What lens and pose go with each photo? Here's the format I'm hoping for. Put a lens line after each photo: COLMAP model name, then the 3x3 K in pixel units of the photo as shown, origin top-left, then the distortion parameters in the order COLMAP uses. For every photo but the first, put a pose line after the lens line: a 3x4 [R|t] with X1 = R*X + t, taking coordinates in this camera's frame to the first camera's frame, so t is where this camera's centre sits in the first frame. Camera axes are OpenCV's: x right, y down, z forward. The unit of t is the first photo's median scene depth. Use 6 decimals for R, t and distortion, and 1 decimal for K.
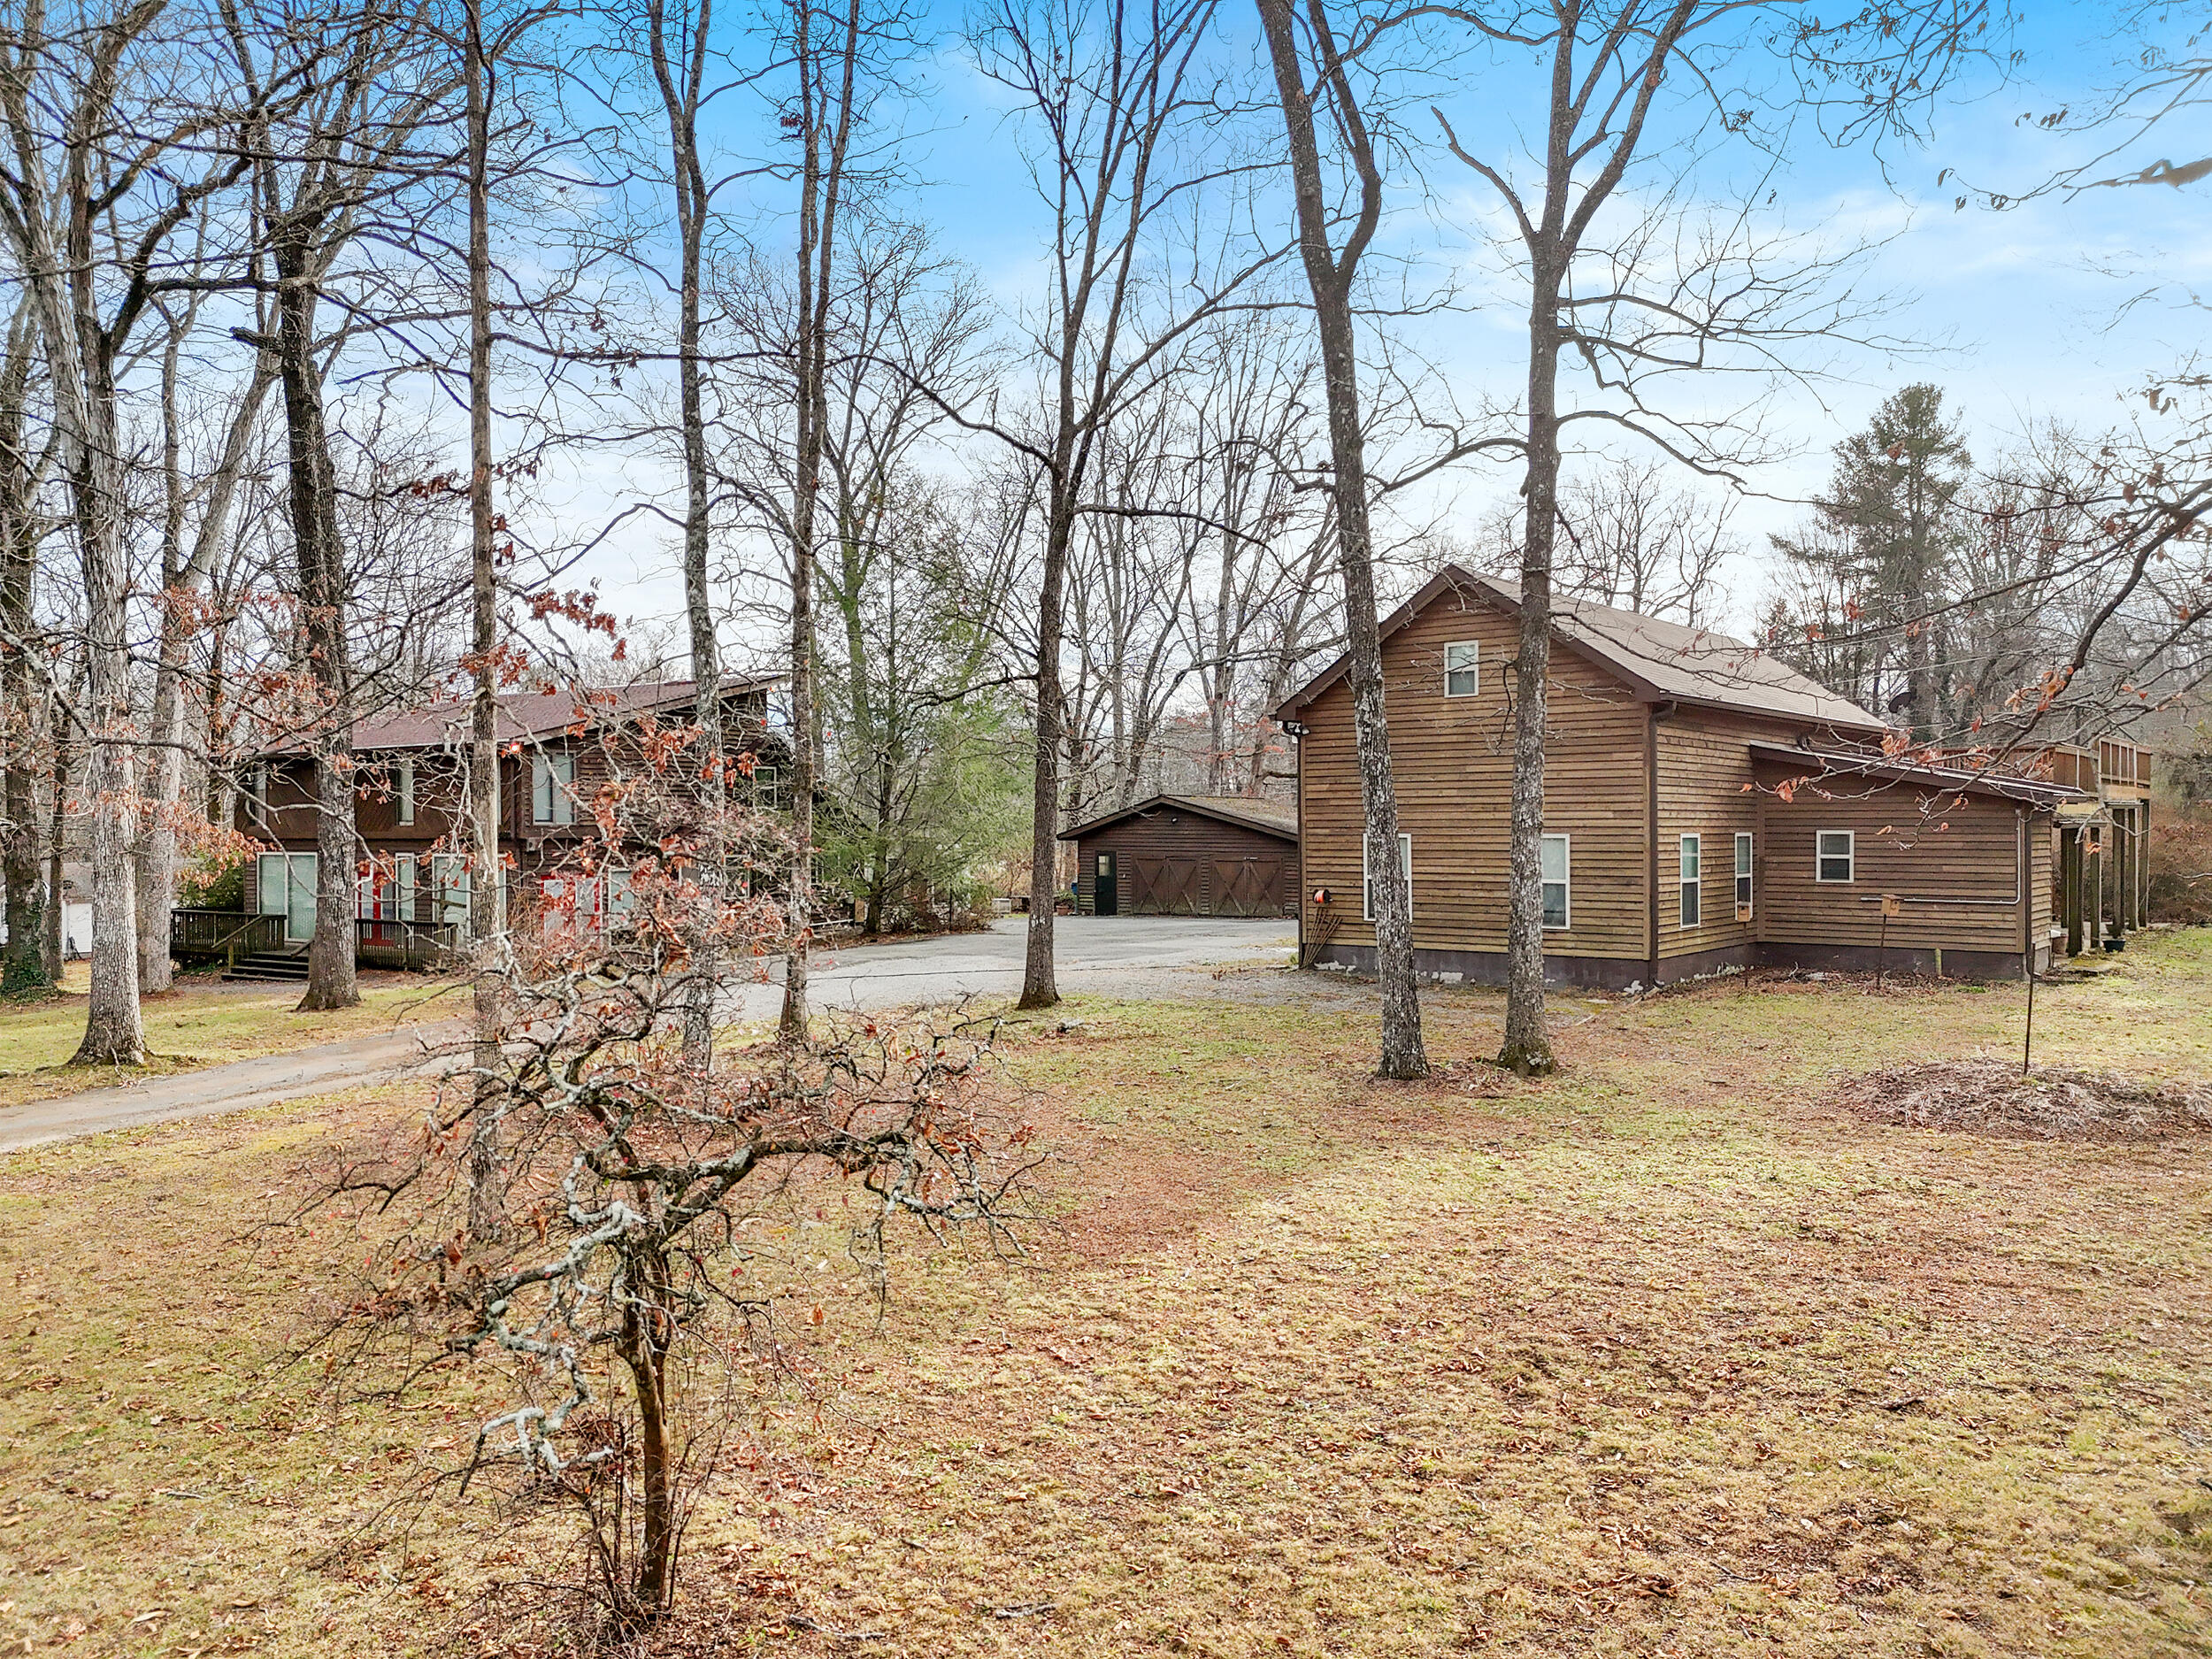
lens RADIAL K [[1616.8, 0, 1106.0], [0, 1616.8, 829.5], [0, 0, 1]] dist [0.086585, -0.077766]
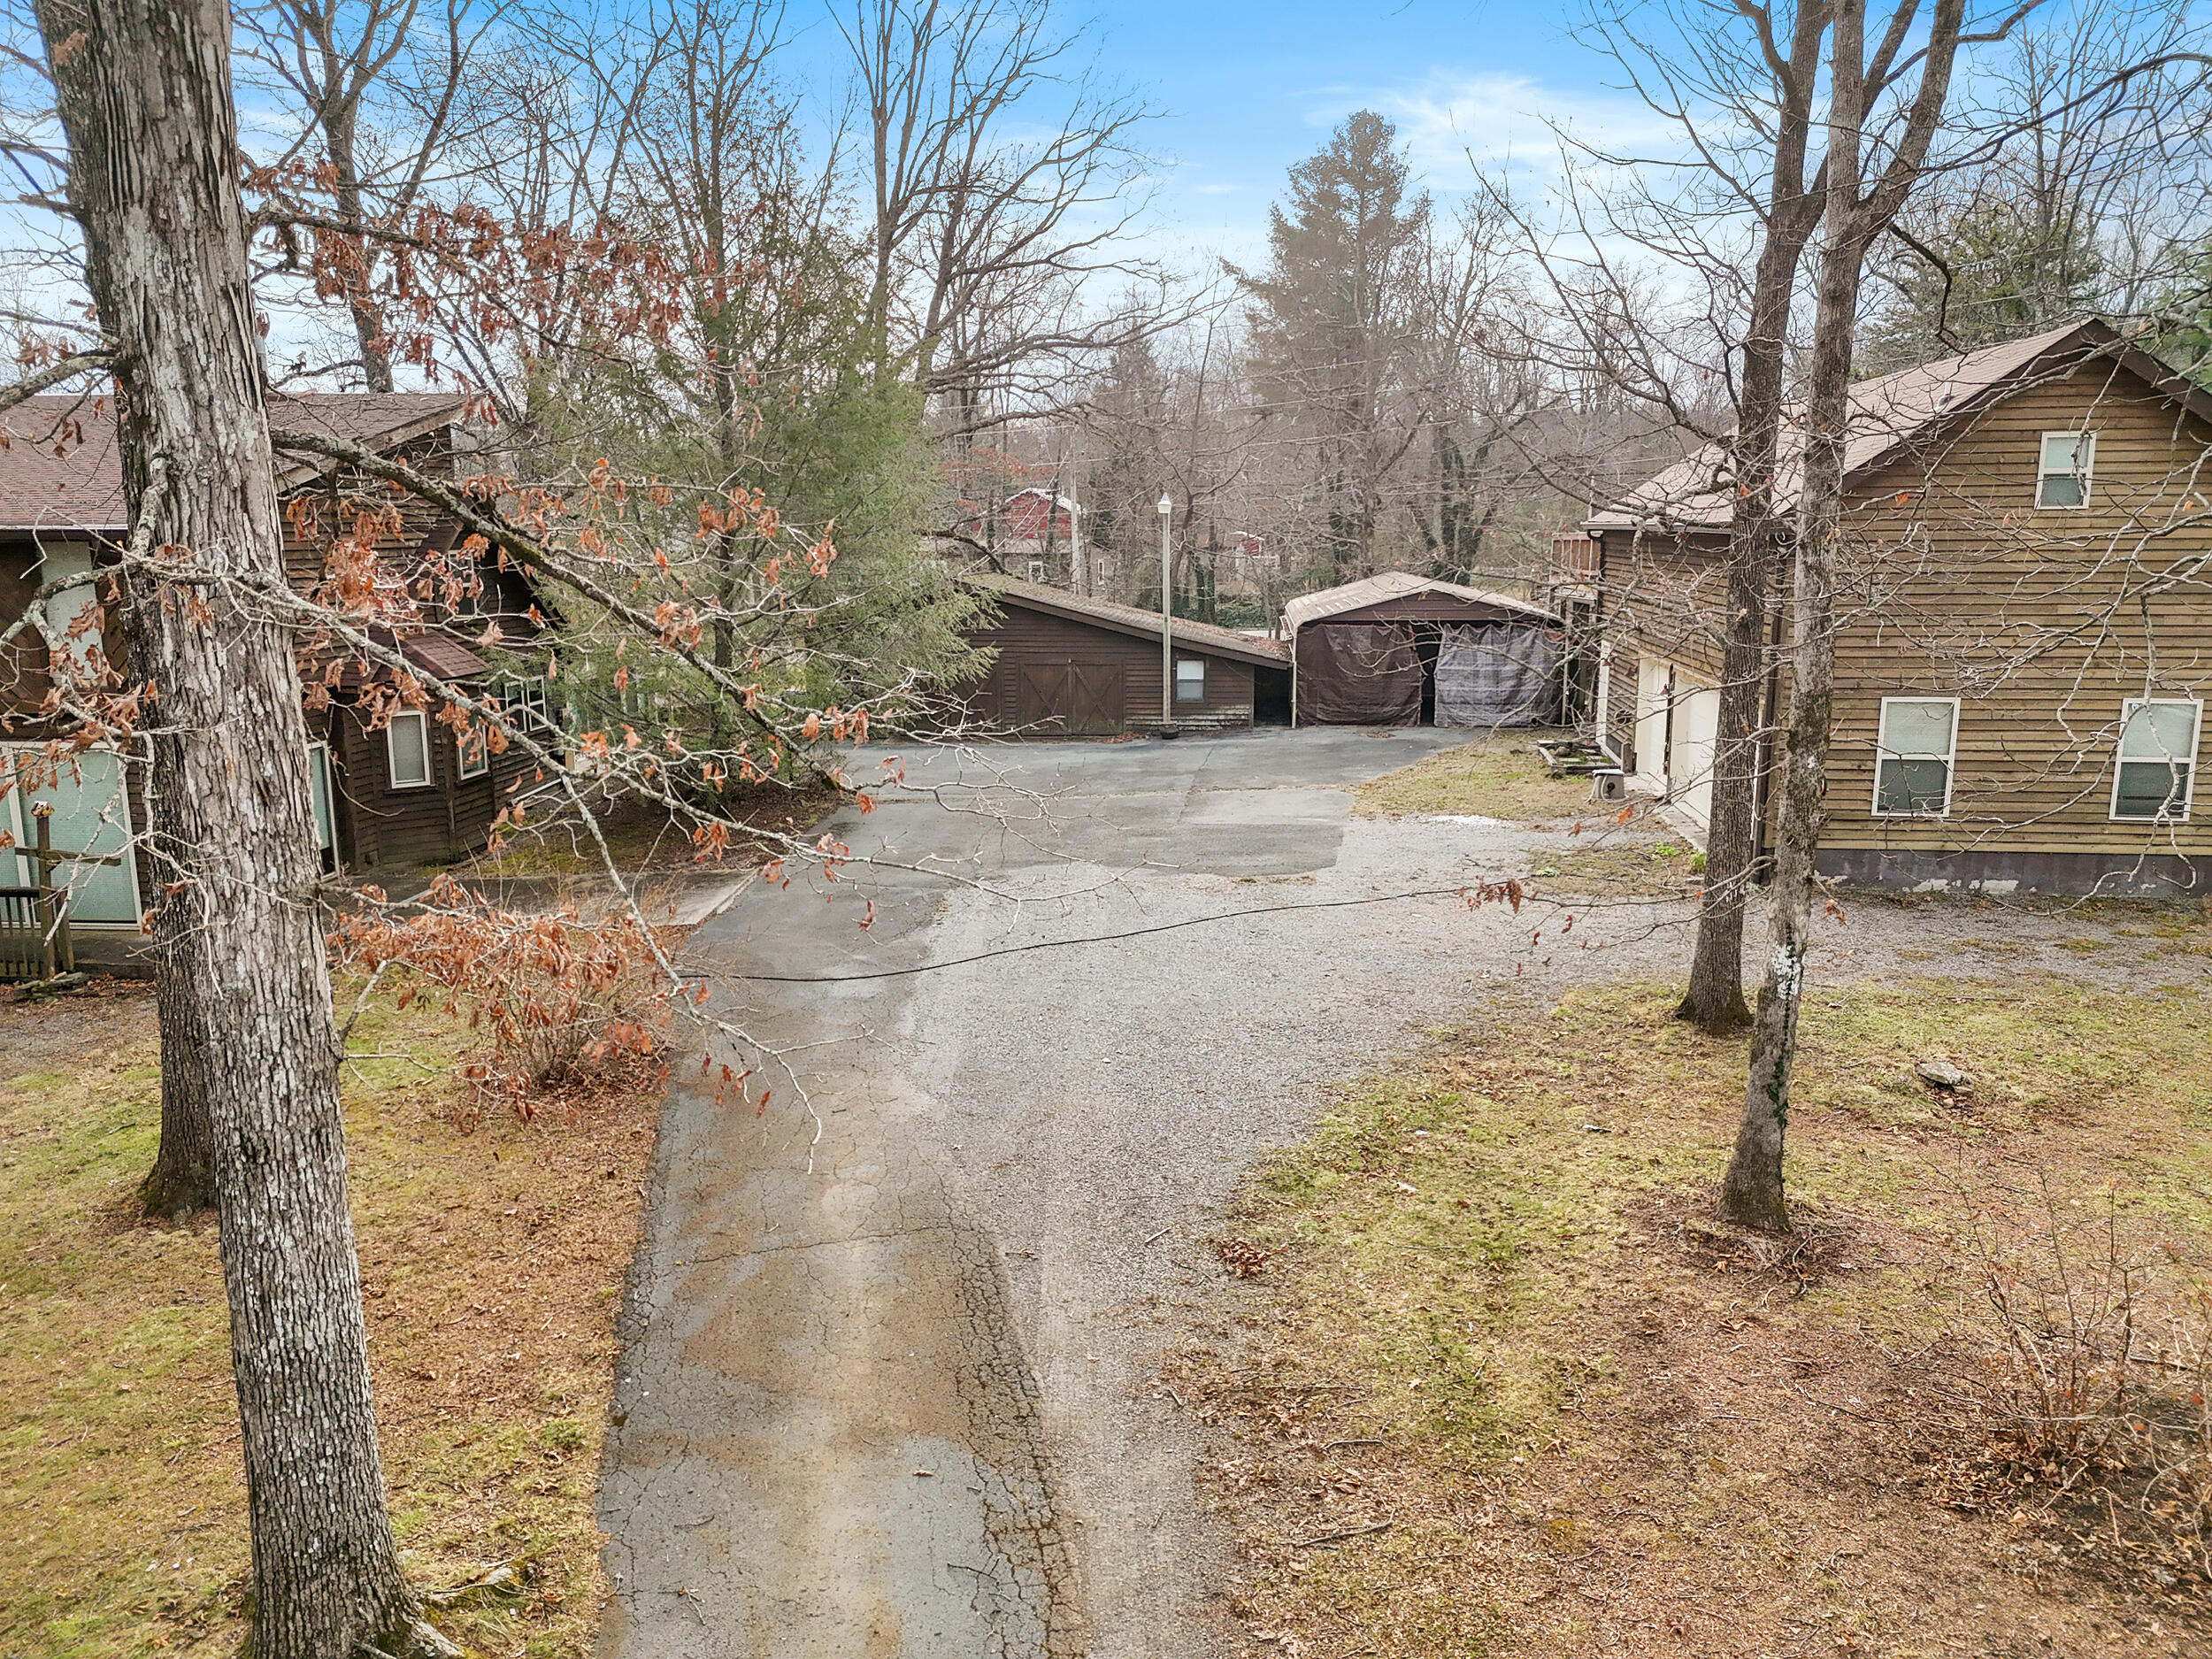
lens RADIAL K [[1616.8, 0, 1106.0], [0, 1616.8, 829.5], [0, 0, 1]] dist [0.086585, -0.077766]
pose [[0.861451, -0.094203, 0.499027, -0.338016], [0.003929, 0.983851, 0.178944, -0.047605], [-0.507825, -0.152191, 0.847910, 0.361502]]
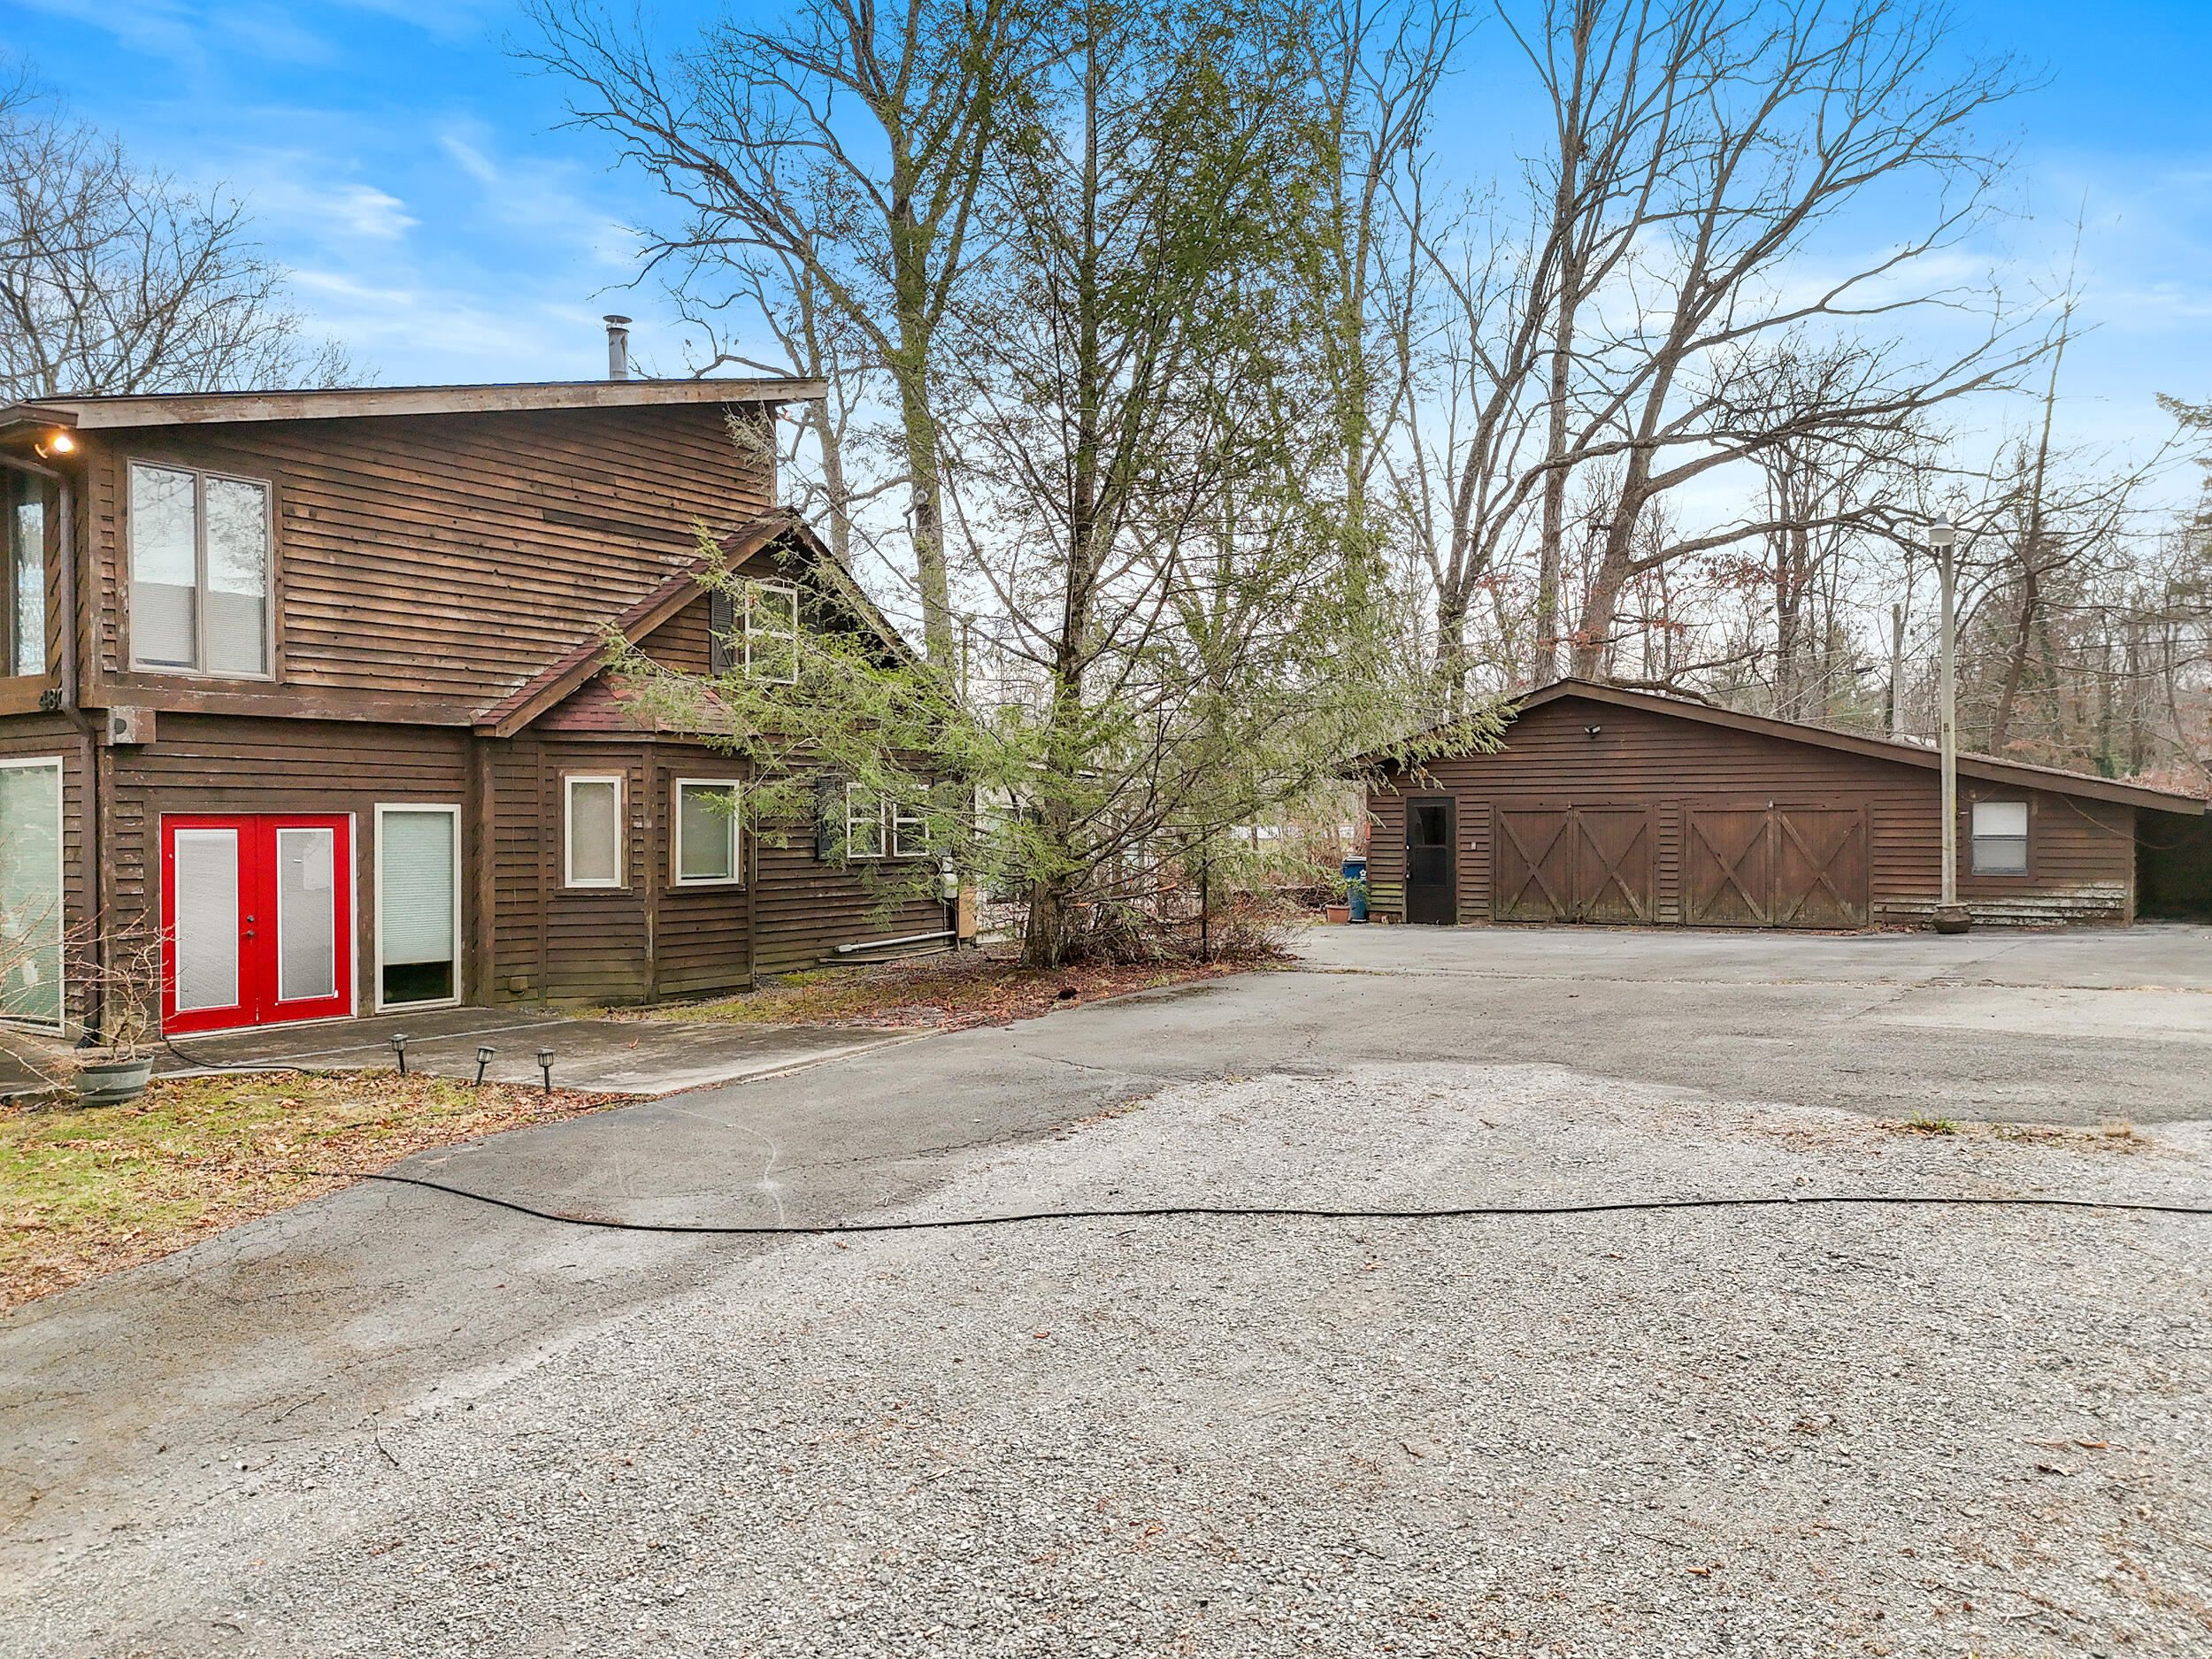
lens RADIAL K [[1616.8, 0, 1106.0], [0, 1616.8, 829.5], [0, 0, 1]] dist [0.086585, -0.077766]
pose [[0.999903, 0.000373, 0.013936, -0.133929], [-0.000351, 0.999999, -0.001604, 0.029456], [-0.013936, 0.001599, 0.999902, 0.592335]]
